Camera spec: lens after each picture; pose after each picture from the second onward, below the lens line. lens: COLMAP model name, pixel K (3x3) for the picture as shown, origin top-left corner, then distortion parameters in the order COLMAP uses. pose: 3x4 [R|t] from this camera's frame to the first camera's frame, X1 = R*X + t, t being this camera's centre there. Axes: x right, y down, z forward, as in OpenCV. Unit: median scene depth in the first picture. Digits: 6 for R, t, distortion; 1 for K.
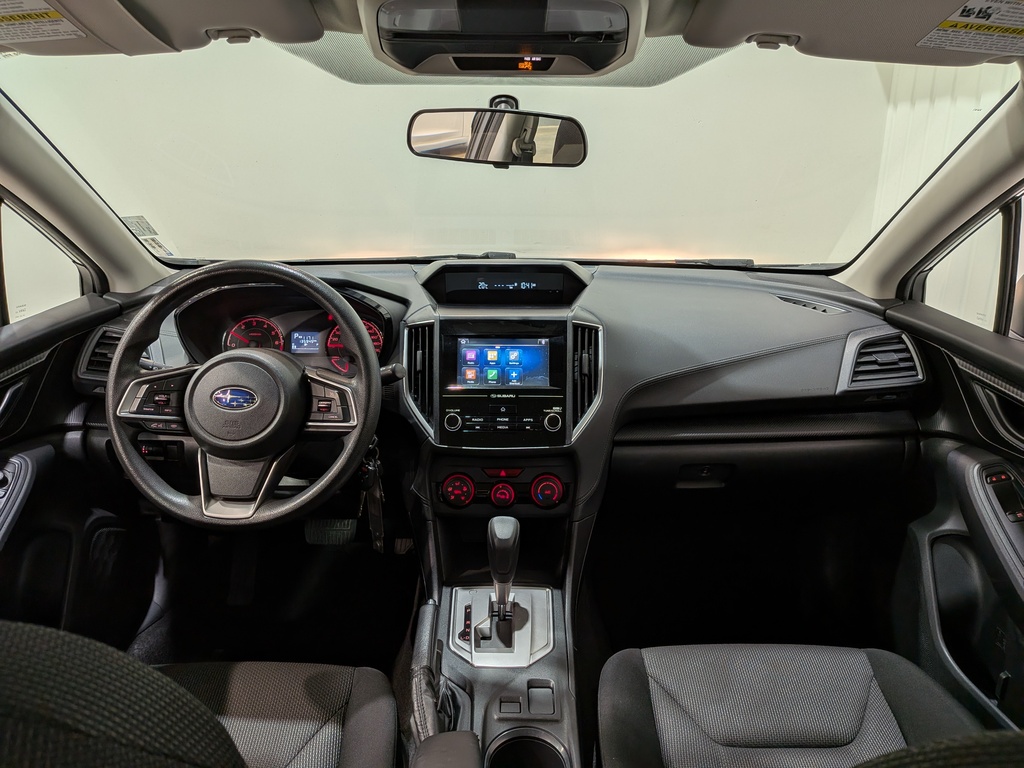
lens RADIAL K [[752.2, 0, 512.6], [0, 752.2, 386.0], [0, 0, 1]] dist [0.060072, -0.110885]
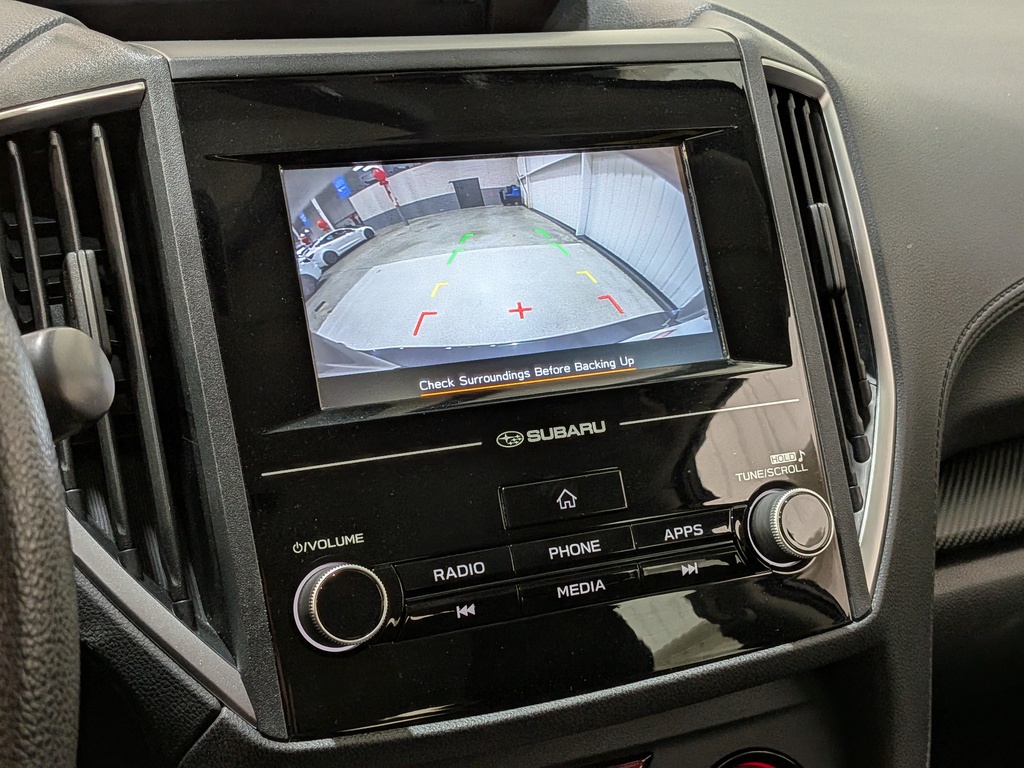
lens RADIAL K [[1505.7, 0, 499.0], [0, 1505.7, 366.6], [0, 0, 1]] dist [0.061336, 0.000000]
pose [[0.918859, -0.112872, 0.378098, -0.181422], [0.106029, 0.993600, 0.038942, -0.022461], [-0.380074, 0.004307, 0.924946, 0.635584]]
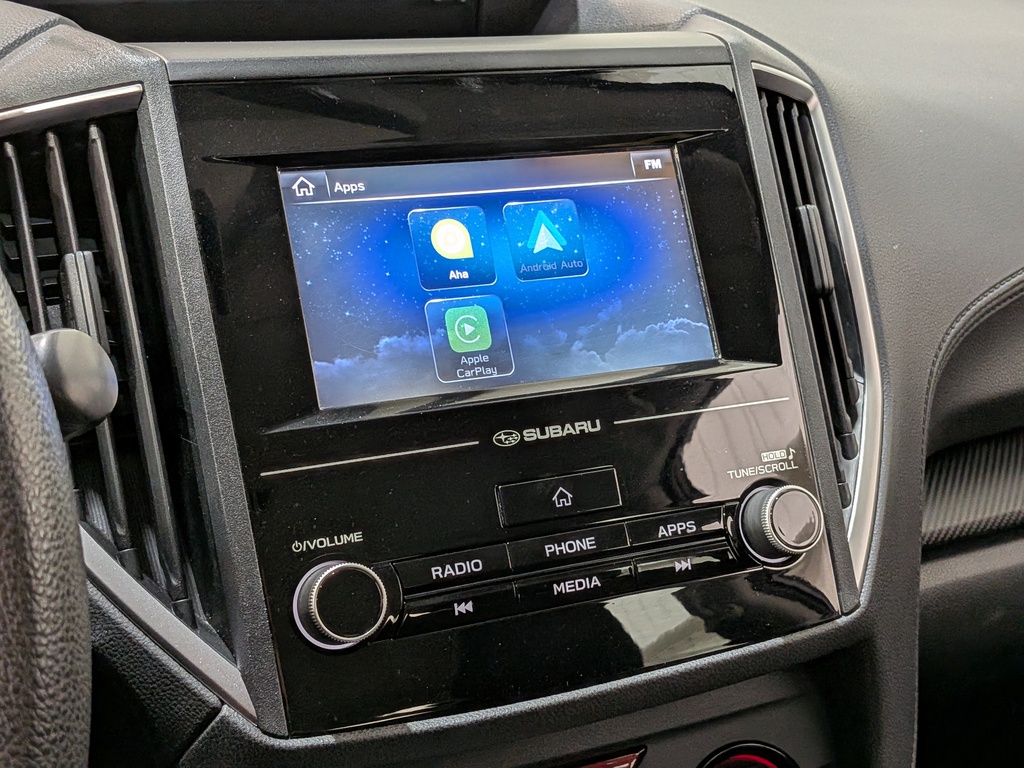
lens RADIAL K [[1505.7, 0, 526.9], [0, 1505.7, 368.3], [0, 0, 1]] dist [0.061336, 0.000000]
pose [[0.906923, -0.115717, 0.405092, -0.186698], [0.106847, 0.993278, 0.044526, -0.023547], [-0.407522, 0.002901, 0.913191, 0.632301]]
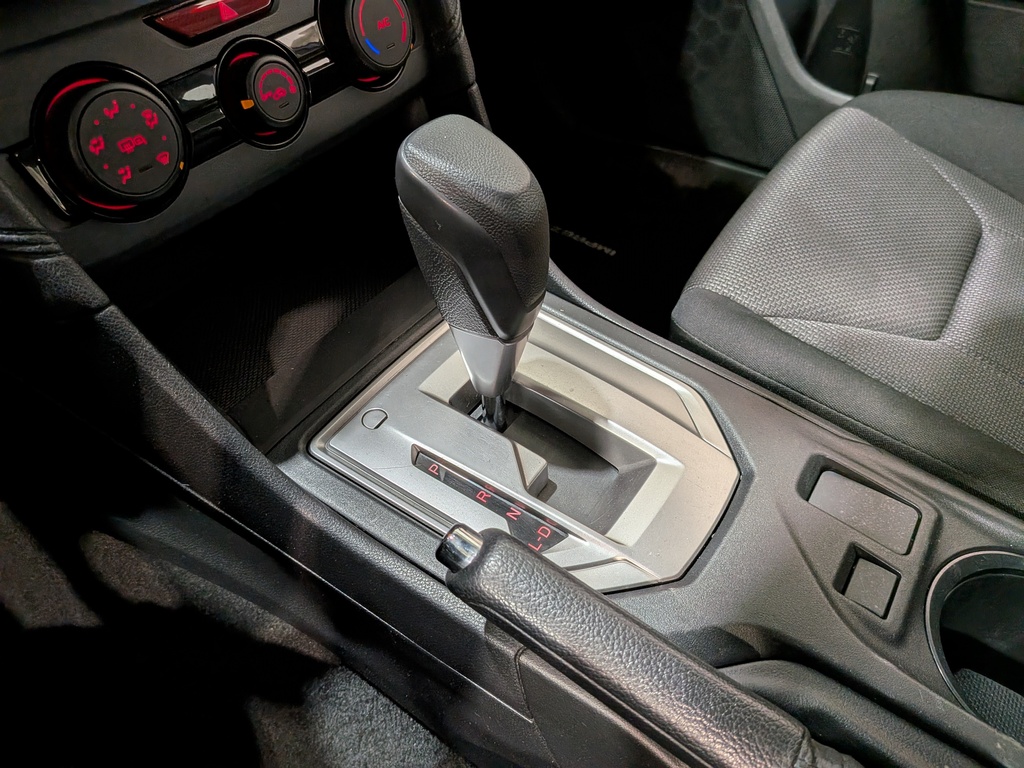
lens RADIAL K [[752.2, 0, 513.5], [0, 752.2, 384.5], [0, 0, 1]] dist [0.060072, -0.110885]
pose [[0.566706, -0.591529, 0.573531, -0.189999], [0.252998, 0.787404, 0.562127, 0.098957], [-0.784115, -0.173459, 0.595882, 0.764454]]
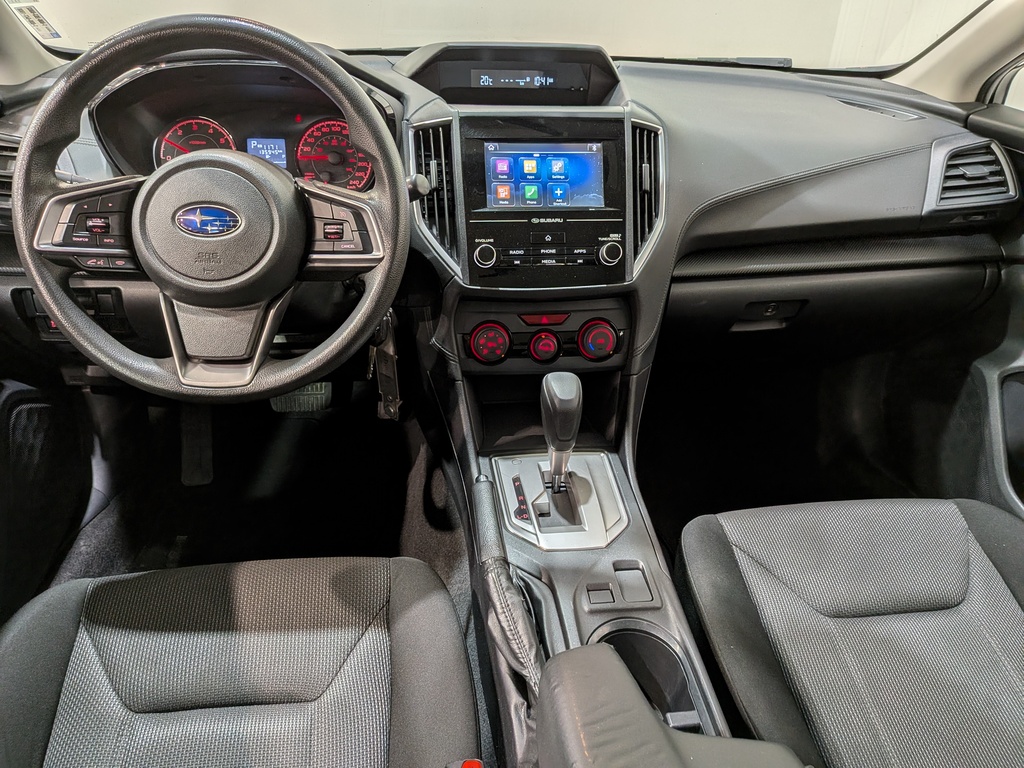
lens RADIAL K [[752.2, 0, 514.5], [0, 752.2, 407.4], [0, 0, 1]] dist [0.060072, -0.110885]
pose [[0.990971, -0.043716, 0.126749, -0.156765], [0.014880, 0.975371, 0.220070, 0.030354], [-0.133248, -0.216197, 0.967215, 0.206806]]
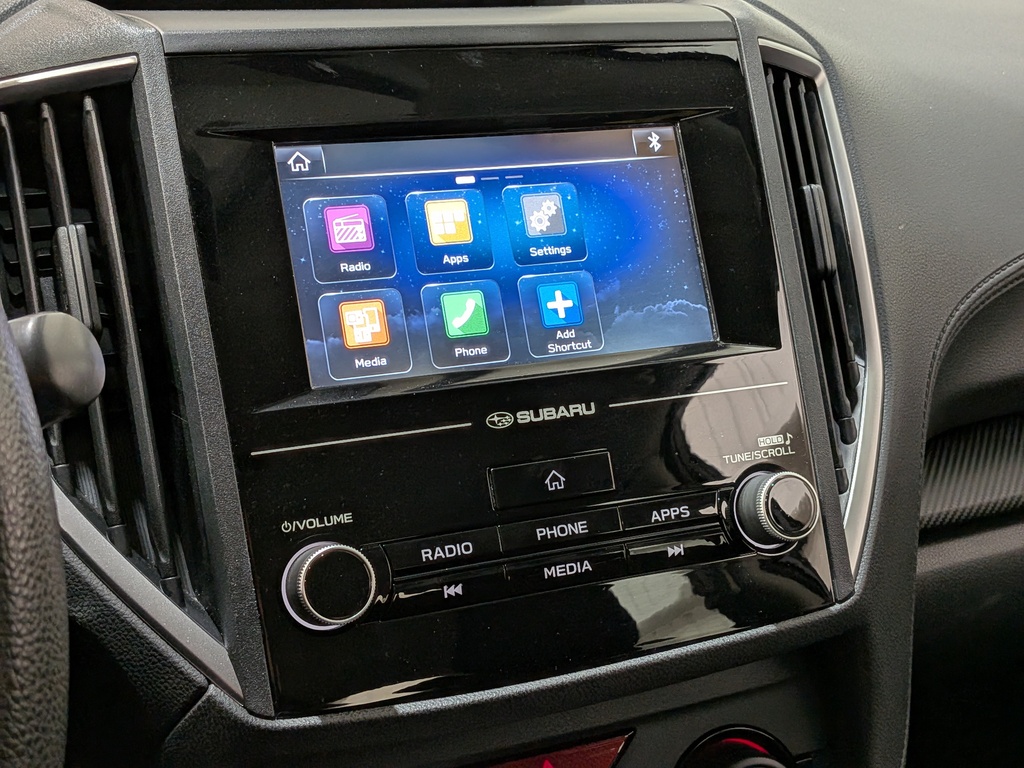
lens RADIAL K [[1505.7, 0, 507.7], [0, 1505.7, 362.3], [0, 0, 1]] dist [0.061336, 0.000000]
pose [[0.915718, -0.109841, 0.386518, -0.181104], [0.088748, 0.993444, 0.072063, -0.031642], [-0.391899, -0.031687, 0.919462, 0.635301]]
